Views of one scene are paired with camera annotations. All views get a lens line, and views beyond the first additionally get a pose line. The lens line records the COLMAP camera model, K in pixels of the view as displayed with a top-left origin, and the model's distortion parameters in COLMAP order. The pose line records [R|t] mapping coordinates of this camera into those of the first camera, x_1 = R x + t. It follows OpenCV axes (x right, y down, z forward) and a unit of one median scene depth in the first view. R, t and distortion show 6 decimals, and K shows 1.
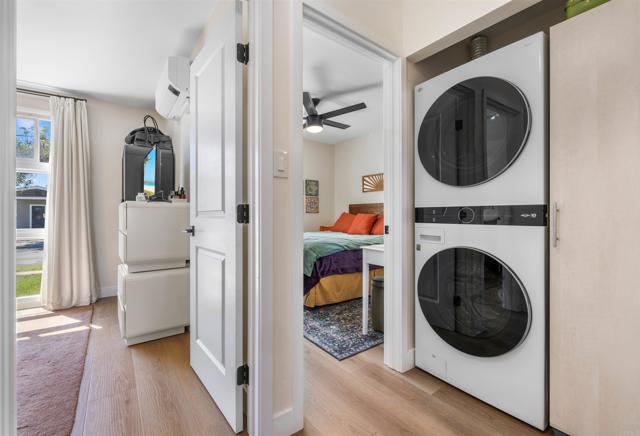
lens RADIAL K [[288.1, 0, 320.3], [0, 288.1, 217.2], [0, 0, 1]] dist [-0.000170, -0.000002]
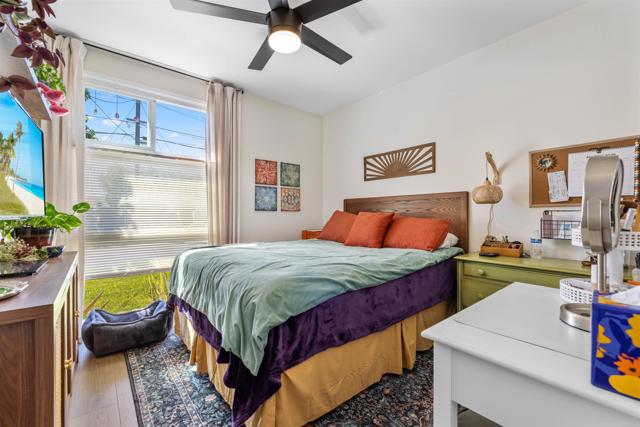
lens RADIAL K [[269.1, 0, 318.1], [0, 269.1, 217.7], [0, 0, 1]] dist [-0.000647, -0.000007]
pose [[0.999389, -0.000837, 0.034945, 0.016292], [0.000588, 0.999974, 0.007148, -0.004492], [-0.034950, -0.007123, 0.999364, 0.390372]]
